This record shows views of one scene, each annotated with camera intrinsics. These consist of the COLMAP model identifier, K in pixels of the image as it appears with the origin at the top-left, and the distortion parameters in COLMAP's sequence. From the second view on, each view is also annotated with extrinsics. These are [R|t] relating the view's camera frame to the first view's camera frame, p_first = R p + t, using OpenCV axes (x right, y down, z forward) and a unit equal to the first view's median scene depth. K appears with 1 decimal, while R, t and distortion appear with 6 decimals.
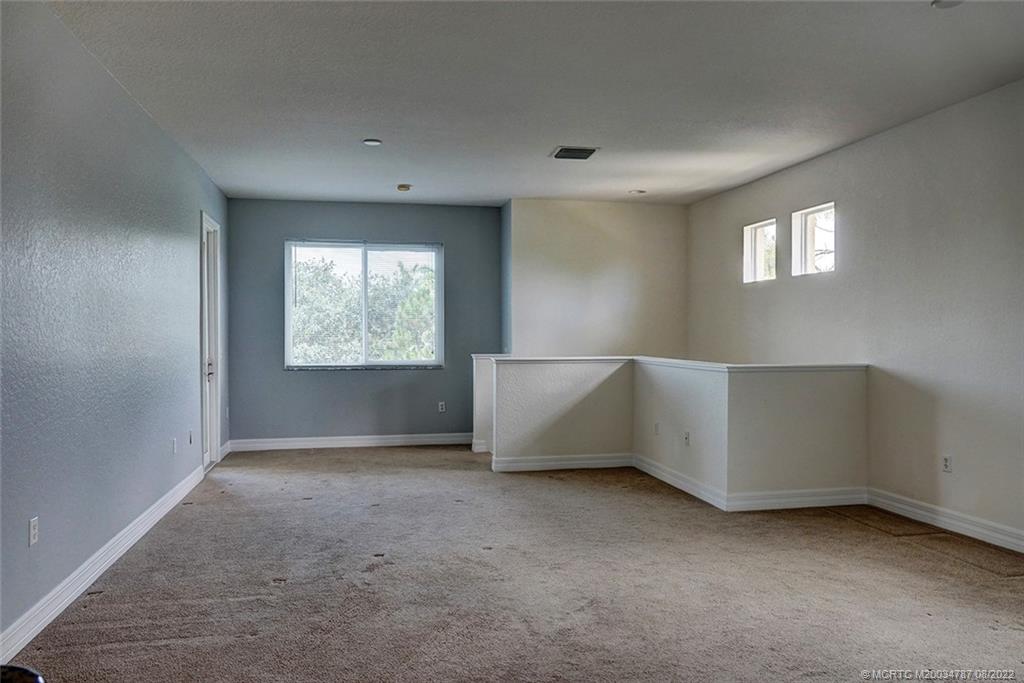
lens RADIAL K [[704.2, 0, 511.8], [0, 704.2, 344.6], [0, 0, 1]] dist [-0.000950, 0.002076]
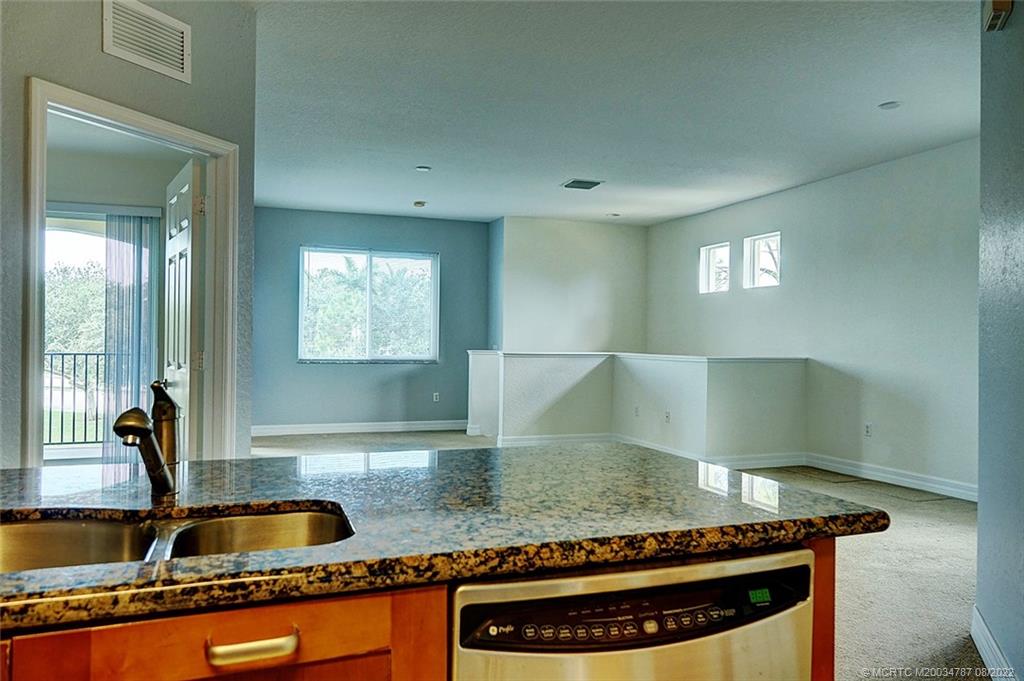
lens RADIAL K [[704.2, 0, 510.6], [0, 704.2, 339.5], [0, 0, 1]] dist [-0.000950, 0.002076]
pose [[0.988993, 0.012836, 0.147402, -0.173136], [-0.010011, 0.999752, -0.019896, 0.019848], [-0.147621, 0.018202, 0.988876, -0.156902]]
